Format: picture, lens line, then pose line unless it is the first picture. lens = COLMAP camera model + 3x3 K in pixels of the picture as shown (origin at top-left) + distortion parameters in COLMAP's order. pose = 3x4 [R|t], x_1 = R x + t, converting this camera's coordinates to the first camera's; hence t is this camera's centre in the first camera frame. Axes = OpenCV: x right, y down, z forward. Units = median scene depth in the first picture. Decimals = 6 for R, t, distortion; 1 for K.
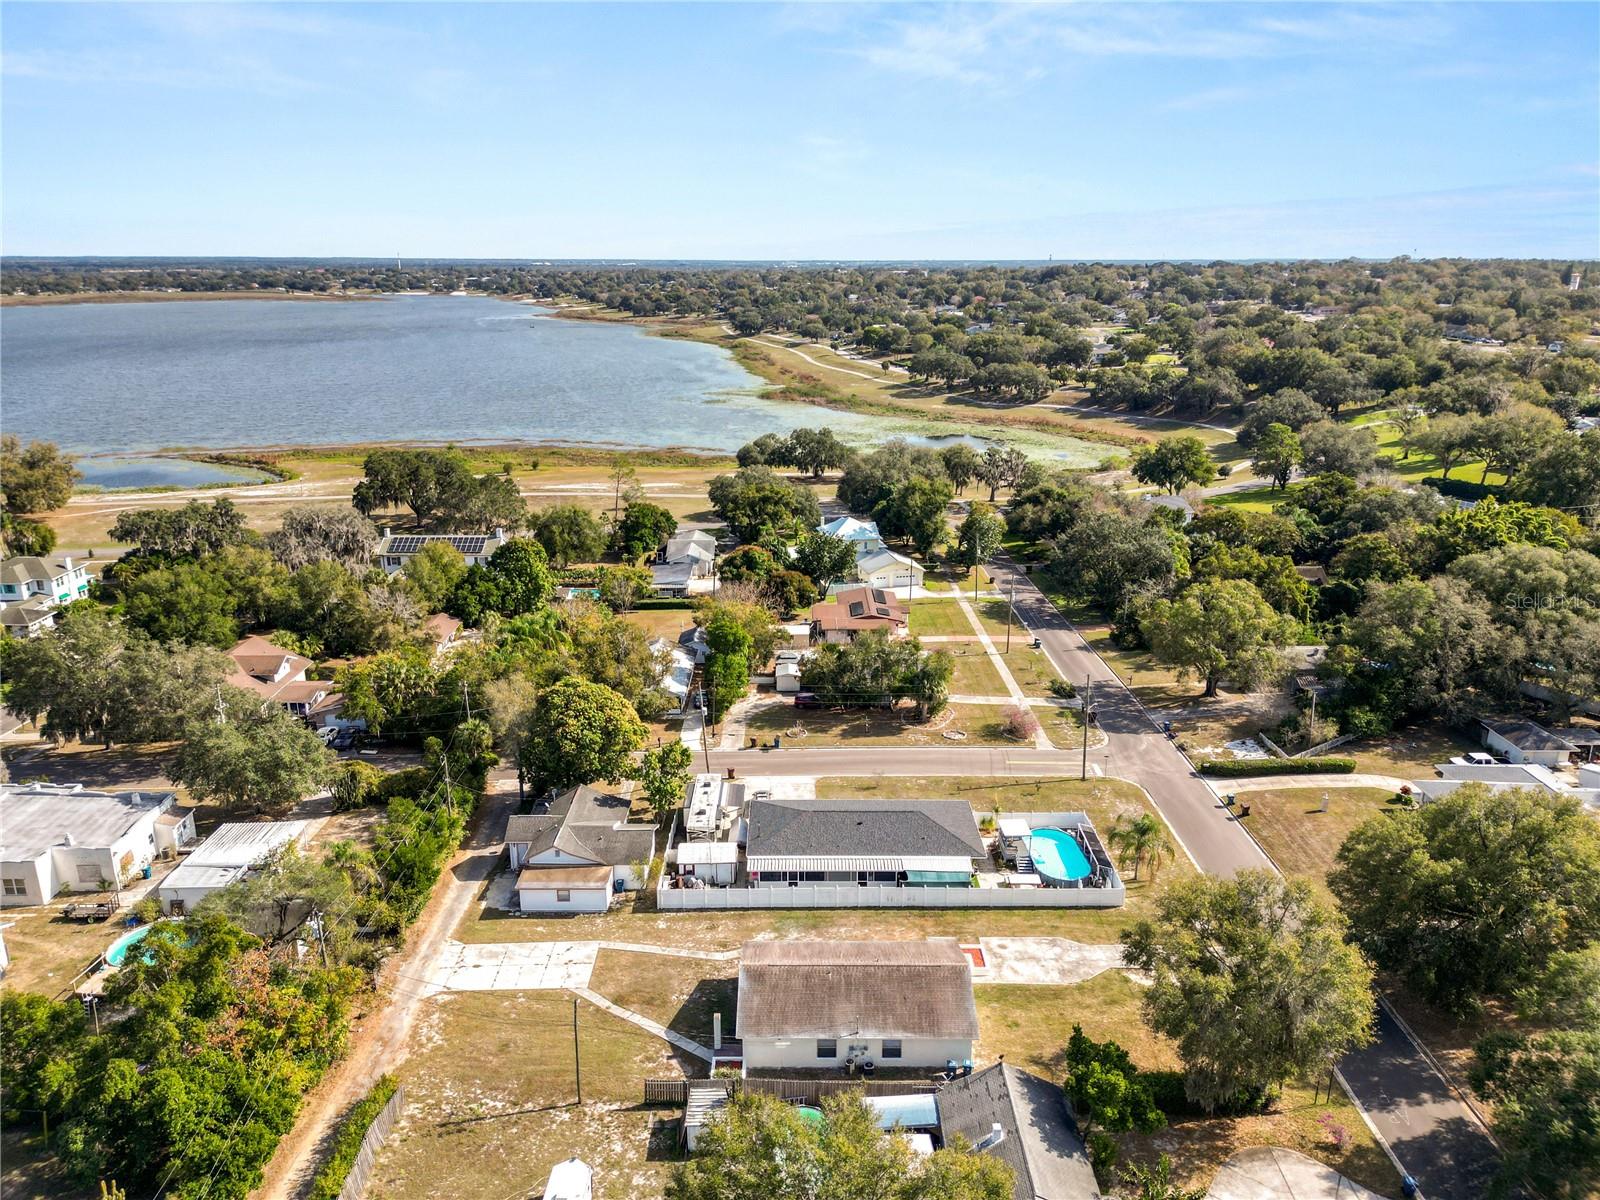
lens RADIAL K [[1125.3, 0, 795.8], [0, 1125.3, 601.1], [0, 0, 1]] dist [0.055312, -0.037694]
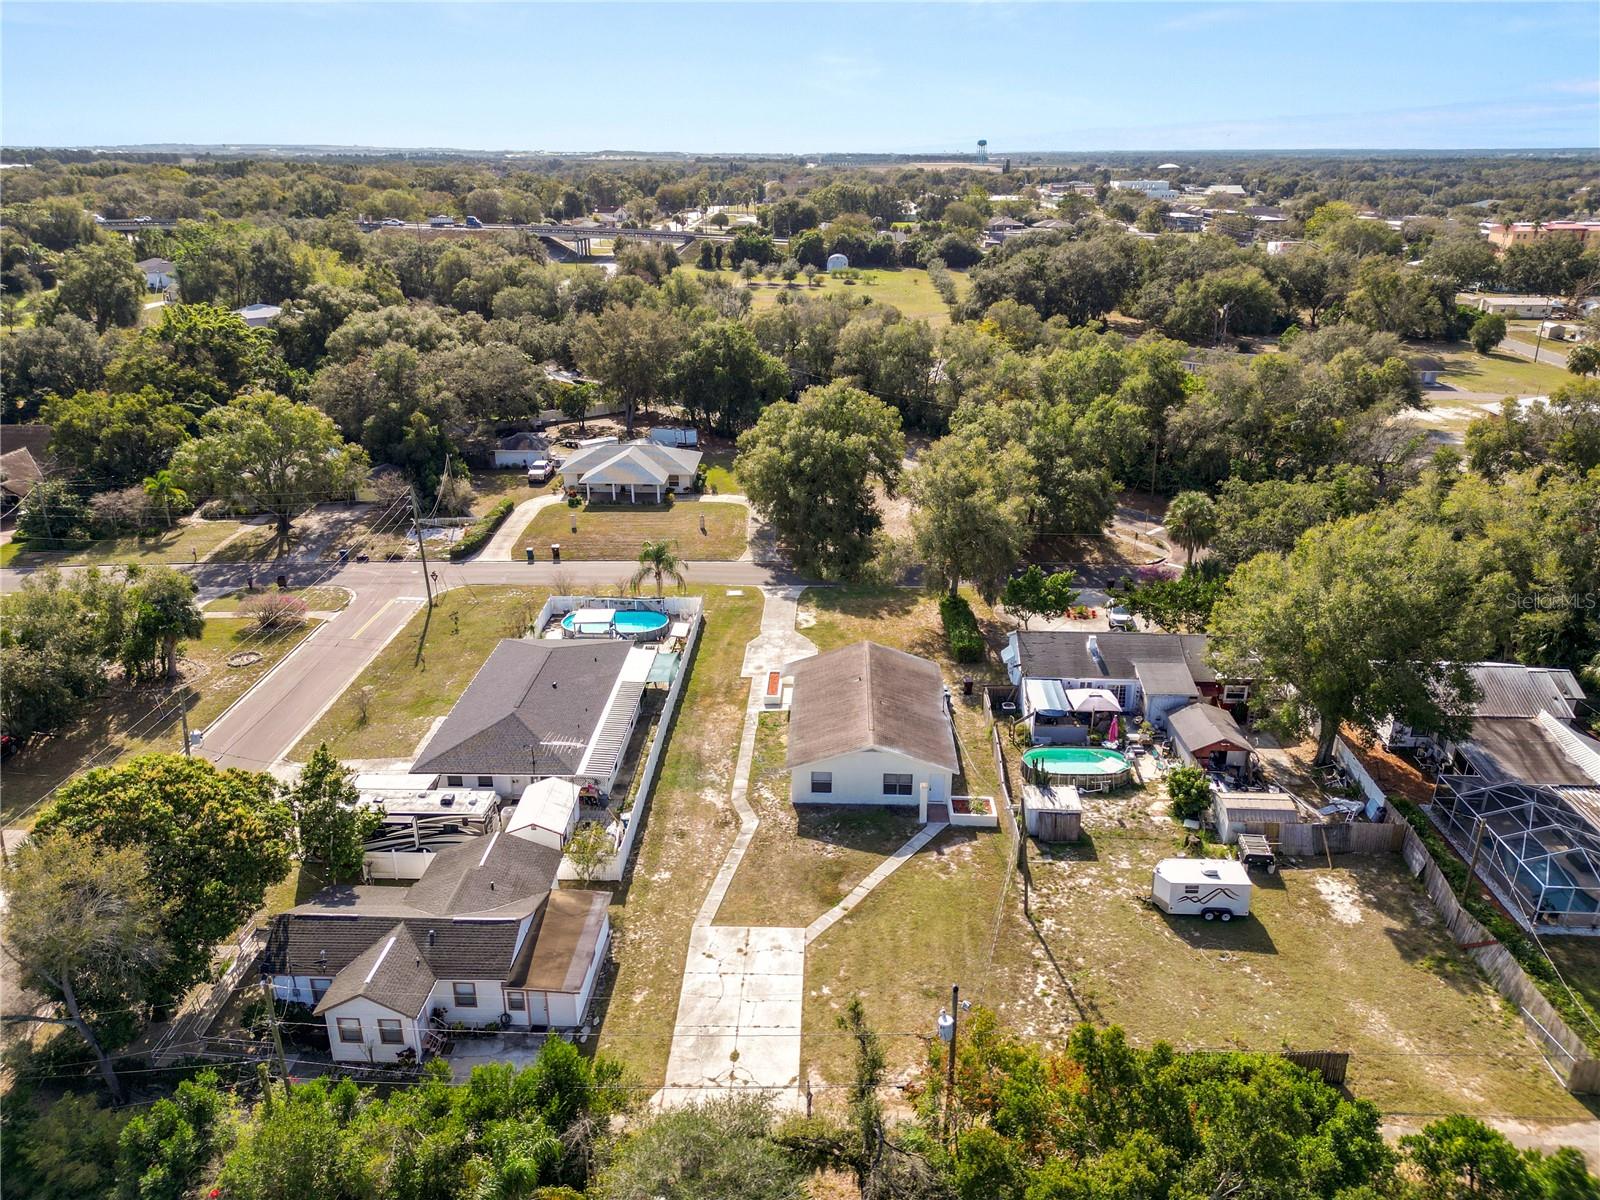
lens RADIAL K [[1120.1, 0, 800.0], [0, 1120.1, 600.0], [0, 0, 1]] dist [0.088989, -0.085507]
pose [[0.038401, -0.372294, 0.927320, -0.499745], [0.292383, 0.891577, 0.345836, -0.061148], [-0.955530, 0.257852, 0.143090, 0.547713]]
